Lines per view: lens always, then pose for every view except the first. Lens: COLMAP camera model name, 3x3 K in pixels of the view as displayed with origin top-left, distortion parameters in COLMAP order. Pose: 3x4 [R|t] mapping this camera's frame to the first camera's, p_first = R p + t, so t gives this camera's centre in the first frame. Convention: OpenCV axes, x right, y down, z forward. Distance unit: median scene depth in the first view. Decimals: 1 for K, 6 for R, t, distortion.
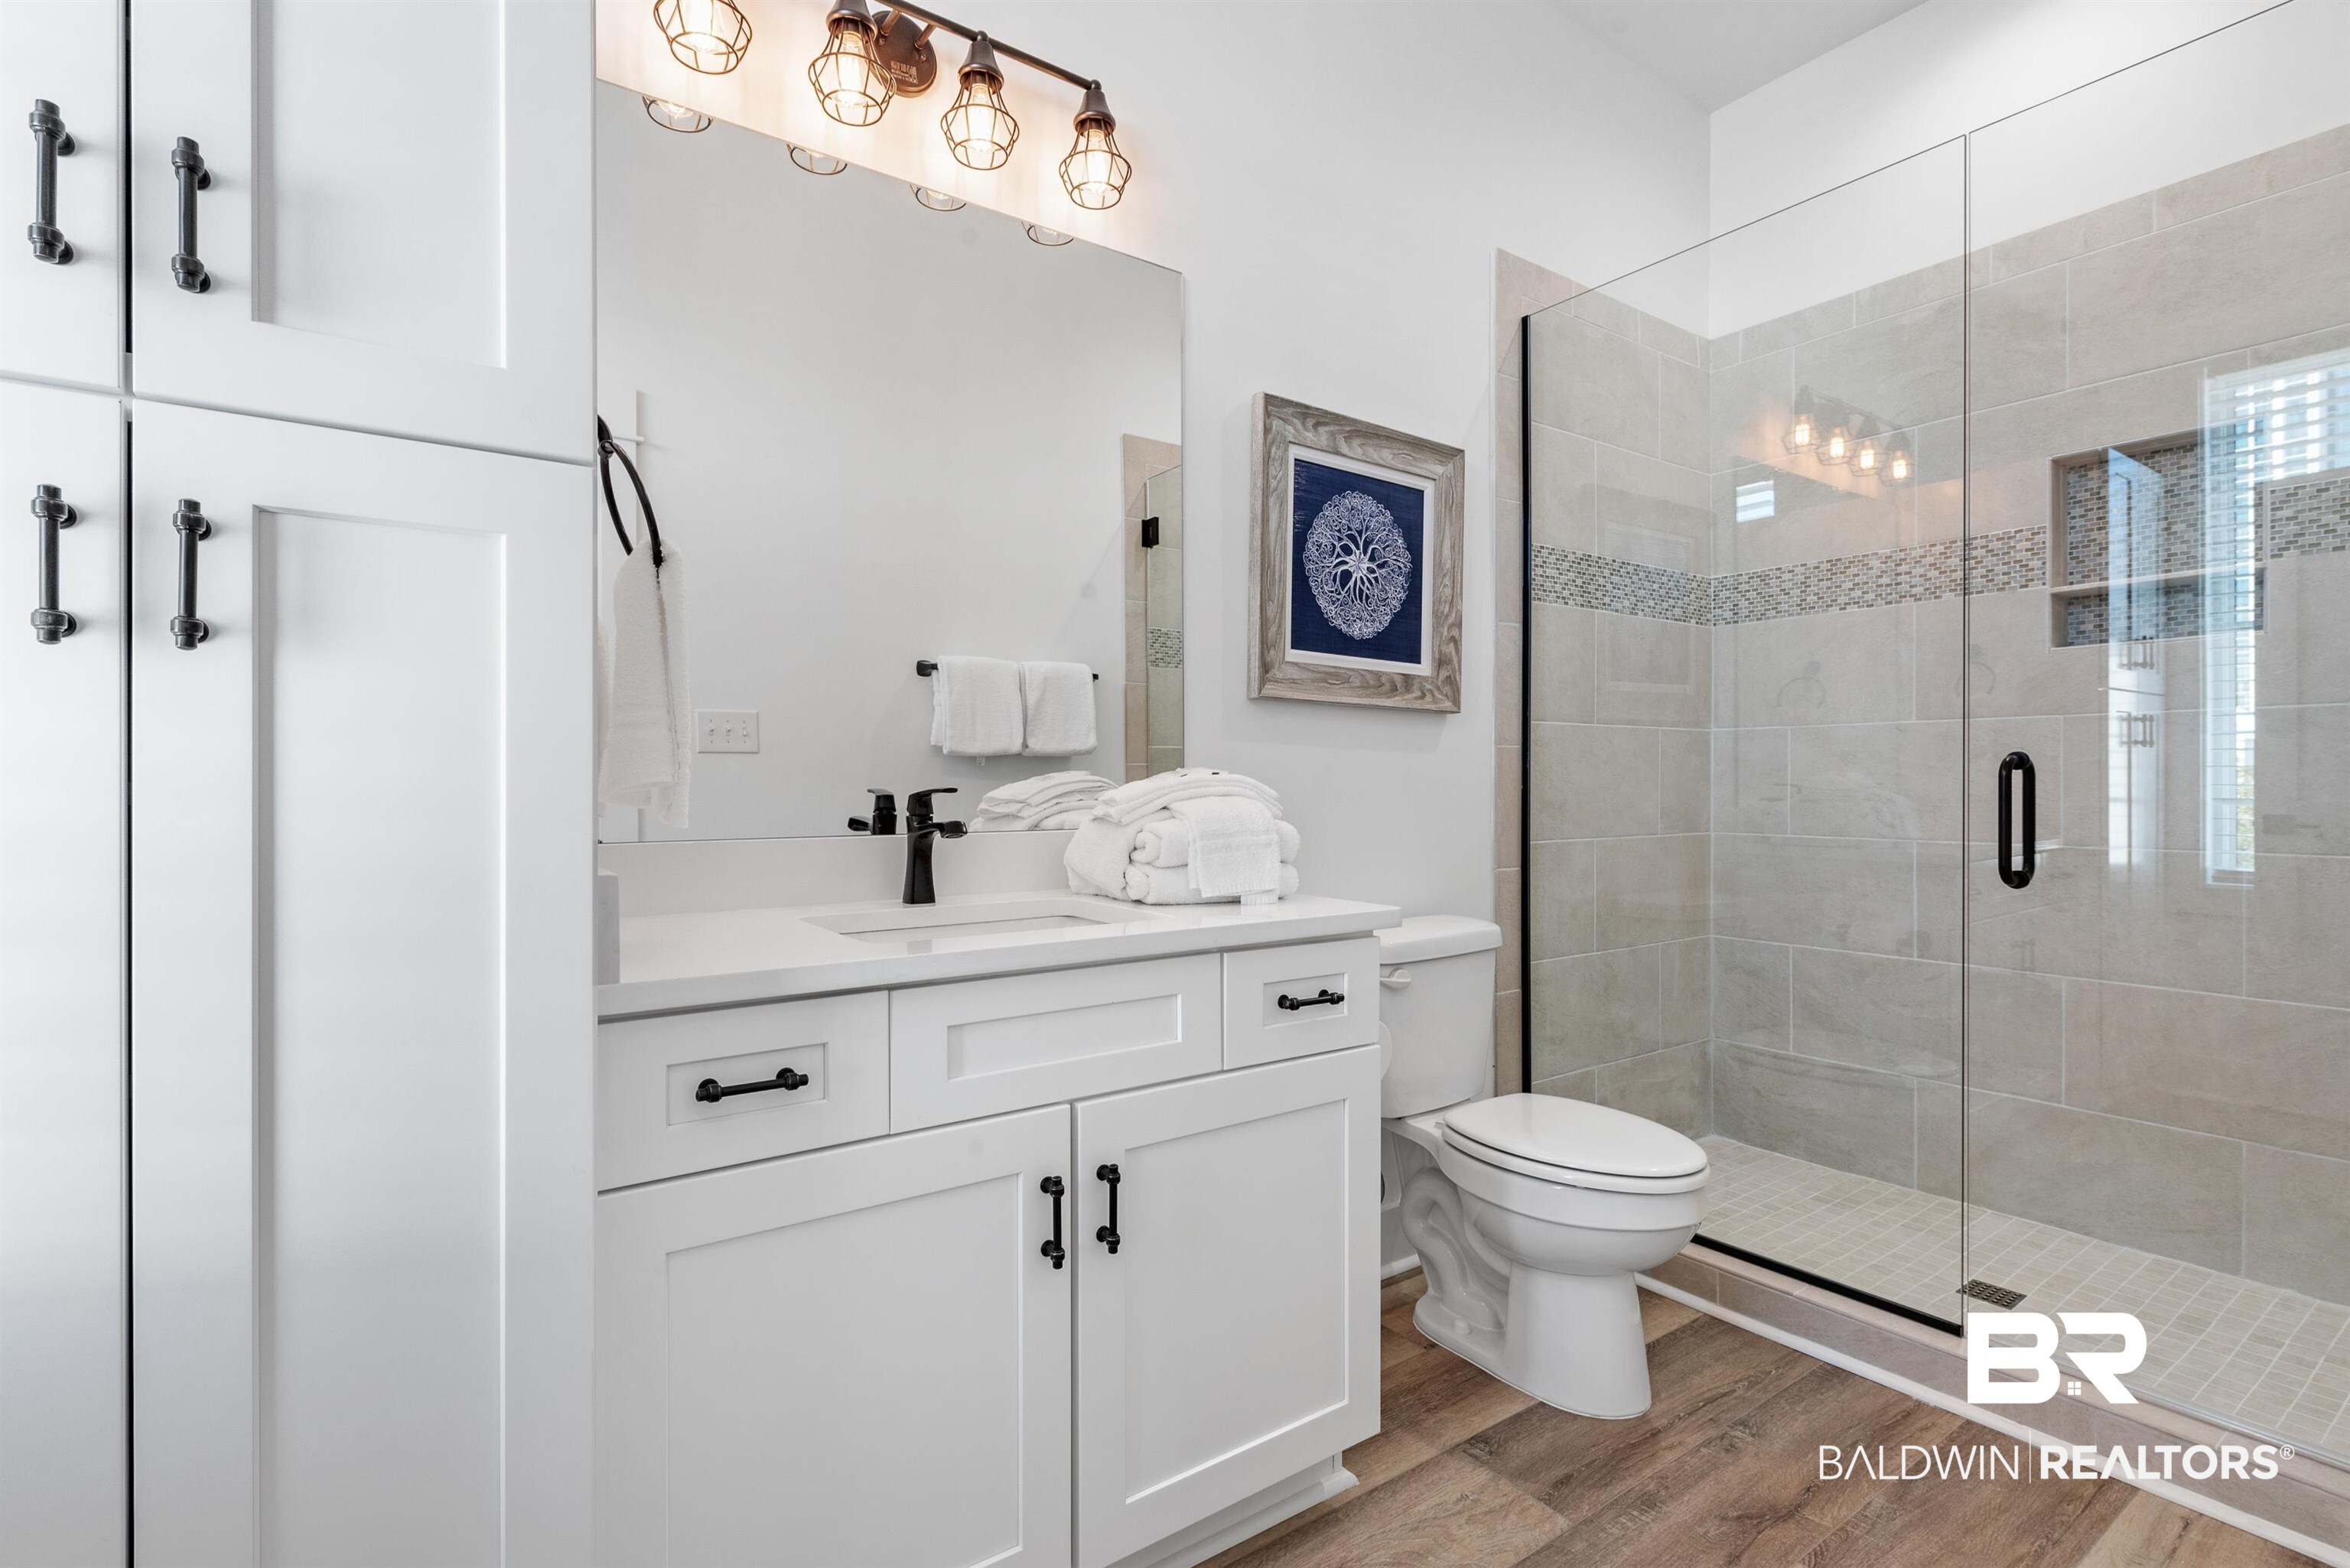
lens RADIAL K [[1094.5, 0, 1174.7], [0, 1094.5, 791.6], [0, 0, 1]] dist [0.000417, -0.003642]
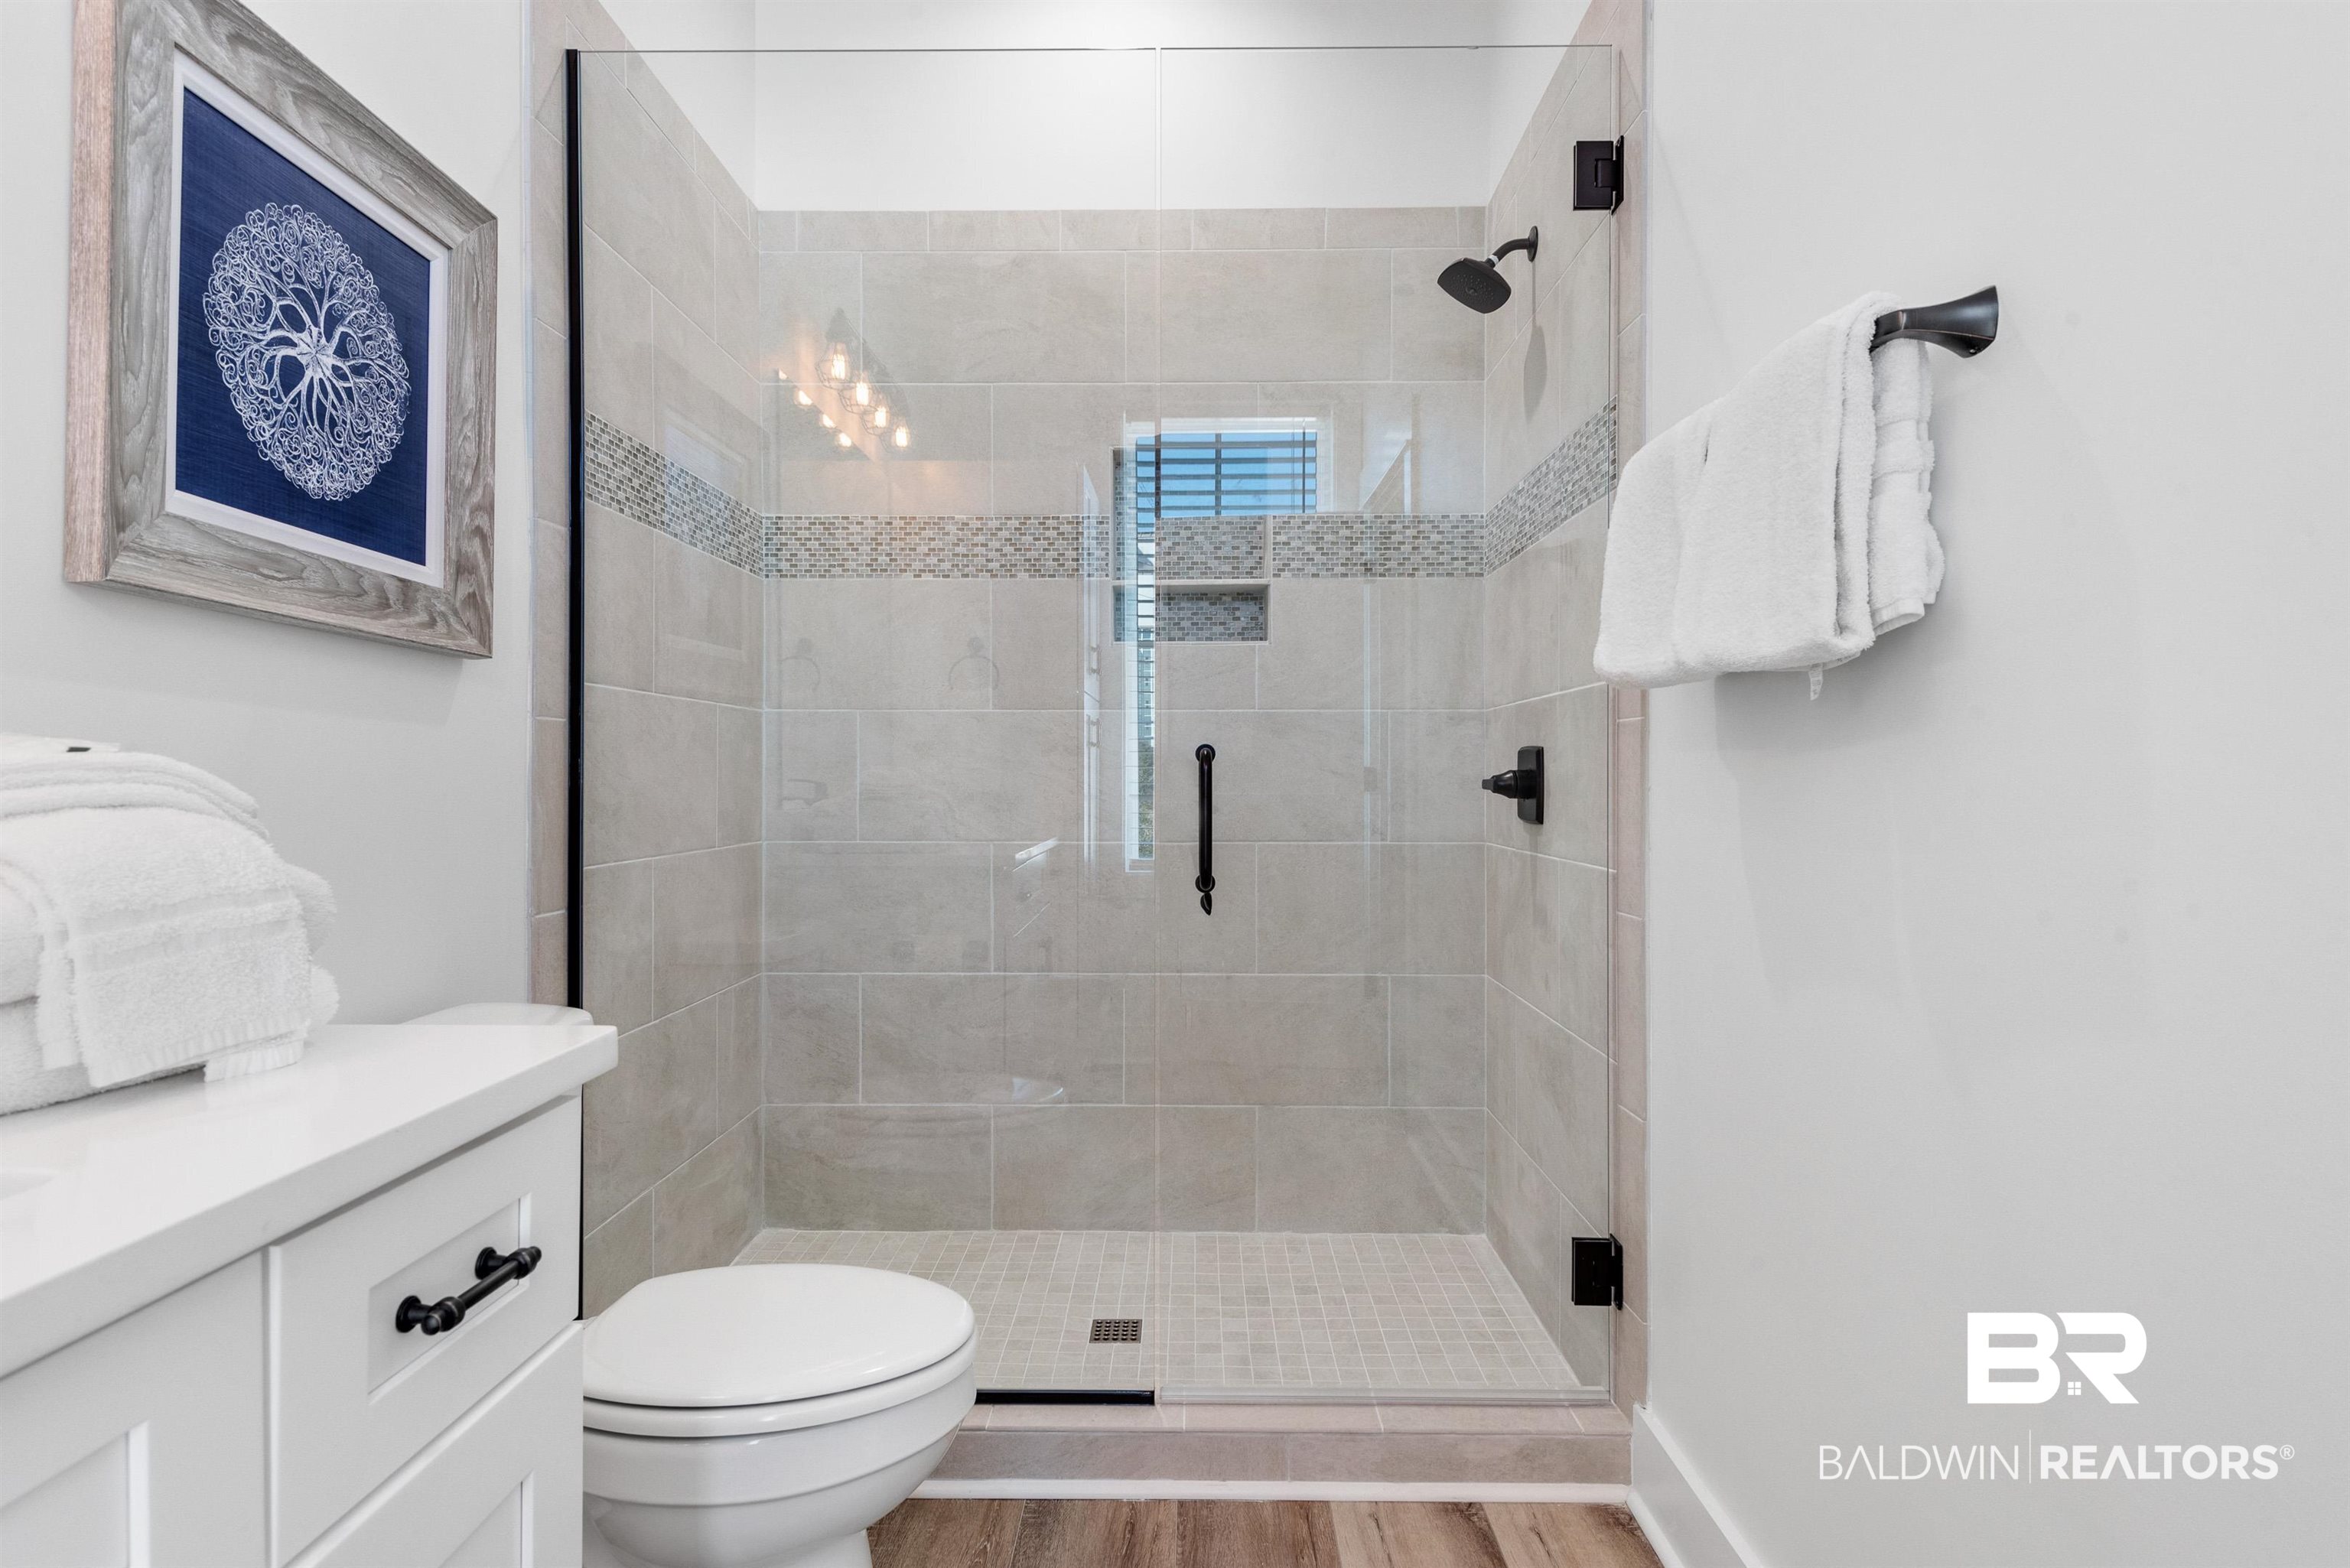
lens RADIAL K [[1238.1, 0, 1180.7], [0, 1238.1, 780.2], [0, 0, 1]] dist [0.016436, -0.009189]
pose [[0.589370, 0.000572, 0.807863, -0.063514], [0.005083, 0.999977, -0.004416, -0.001160], [-0.807847, 0.006709, 0.589354, 0.303661]]
